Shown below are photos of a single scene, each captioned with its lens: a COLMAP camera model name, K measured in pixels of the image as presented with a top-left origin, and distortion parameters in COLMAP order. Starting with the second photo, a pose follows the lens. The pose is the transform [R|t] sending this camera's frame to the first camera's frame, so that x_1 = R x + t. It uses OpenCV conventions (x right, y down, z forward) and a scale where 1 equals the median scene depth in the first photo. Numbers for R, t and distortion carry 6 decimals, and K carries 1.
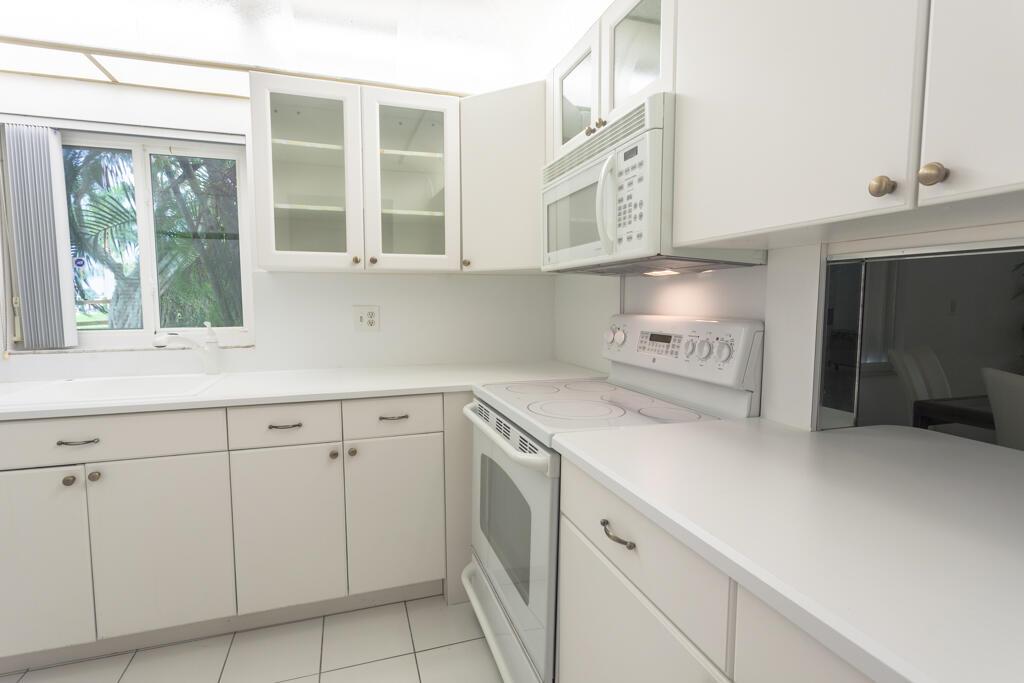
lens RADIAL K [[509.4, 0, 507.2], [0, 509.4, 352.2], [0, 0, 1]] dist [0.000584, -0.000215]
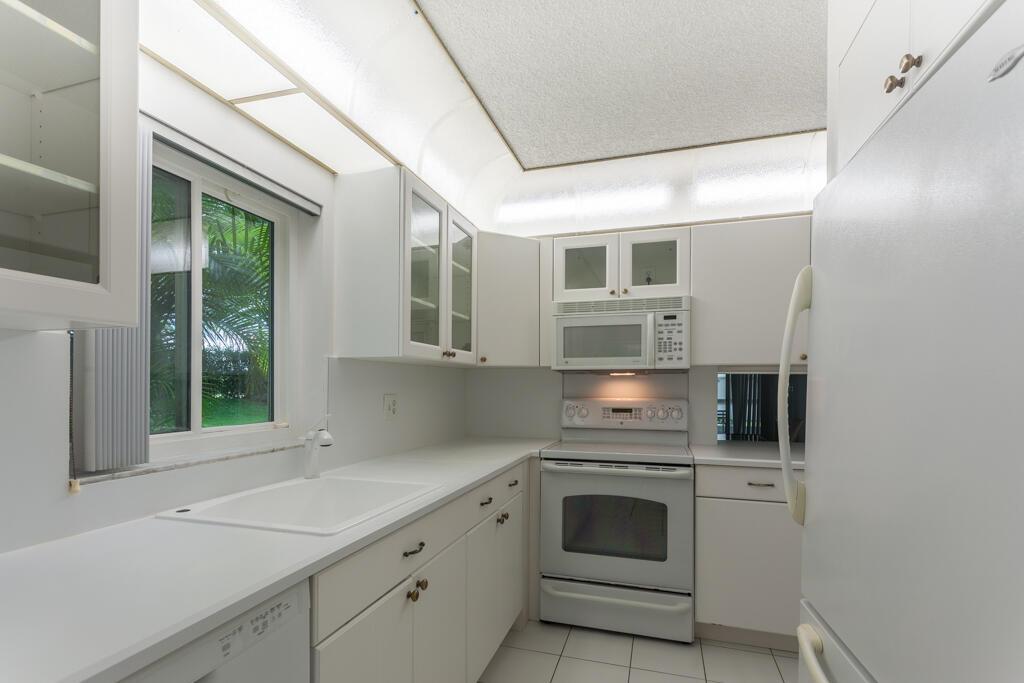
lens RADIAL K [[498.3, 0, 533.4], [0, 498.3, 421.2], [0, 0, 1]] dist [-0.001049, -0.000023]
pose [[0.548711, -0.054616, 0.834226, -1.550740], [0.082108, 0.996560, 0.011237, -0.041208], [-0.831970, 0.062331, 0.551308, 0.347133]]
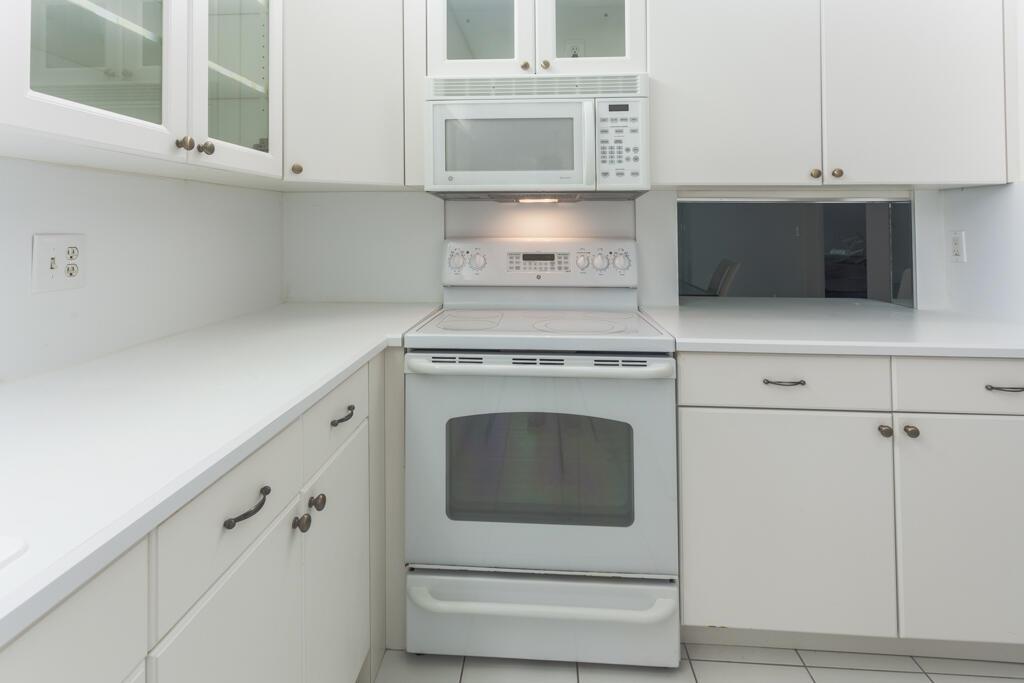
lens RADIAL K [[515.0, 0, 531.3], [0, 515.0, 230.4], [0, 0, 1]] dist [-0.000007, 0.000118]
pose [[0.347886, -0.006585, 0.937514, -0.919408], [0.094997, 0.995076, -0.028262, -0.066058], [-0.932712, 0.098893, 0.346798, 0.709471]]
